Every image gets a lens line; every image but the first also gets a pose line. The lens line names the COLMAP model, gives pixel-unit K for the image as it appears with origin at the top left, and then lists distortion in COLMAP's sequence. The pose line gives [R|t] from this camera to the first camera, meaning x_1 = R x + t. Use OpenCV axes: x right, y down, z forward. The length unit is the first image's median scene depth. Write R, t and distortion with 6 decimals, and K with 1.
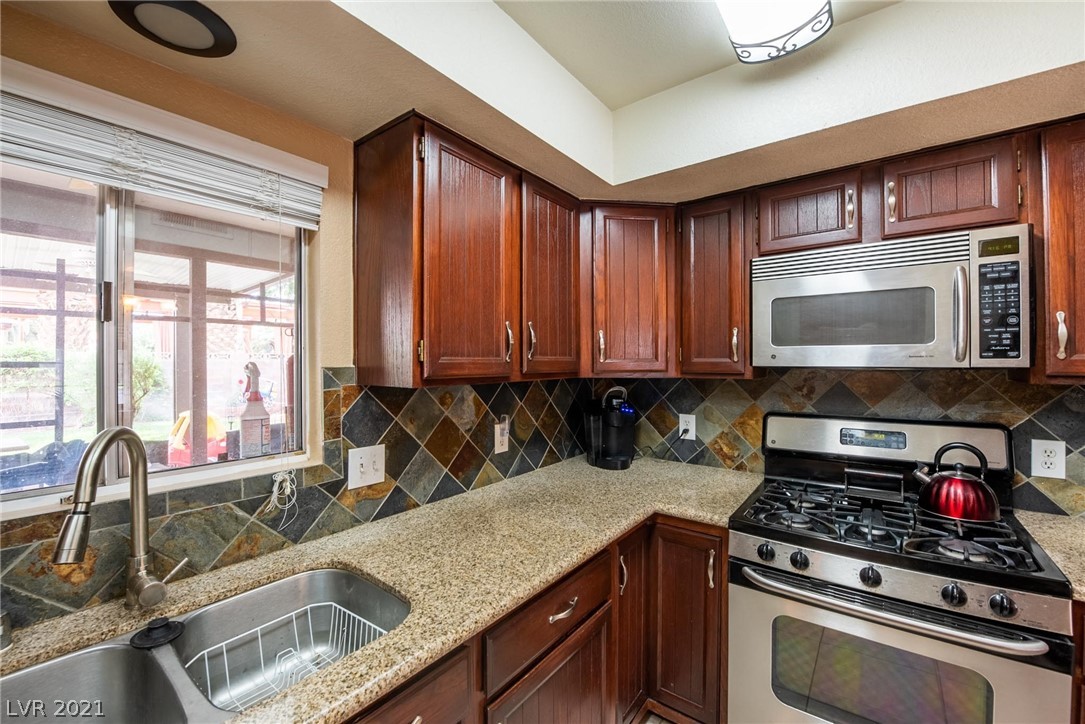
lens RADIAL K [[442.4, 0, 544.3], [0, 442.4, 361.0], [0, 0, 1]] dist [-0.017925, -0.001061]
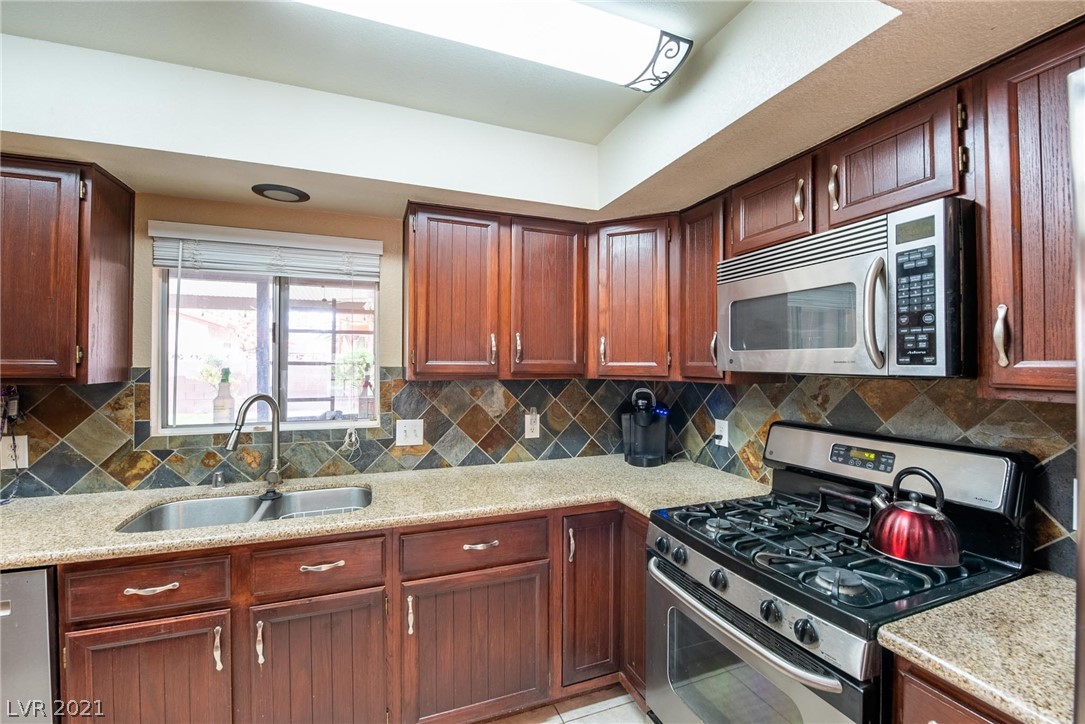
lens RADIAL K [[459.1, 0, 542.5], [0, 459.1, 361.2], [0, 0, 1]] dist [-0.013508, -0.000464]
pose [[0.851859, 0.004518, -0.523752, 0.777636], [-0.006548, 0.999977, -0.002024, -0.005829], [0.523731, 0.005154, 0.851868, -0.098674]]
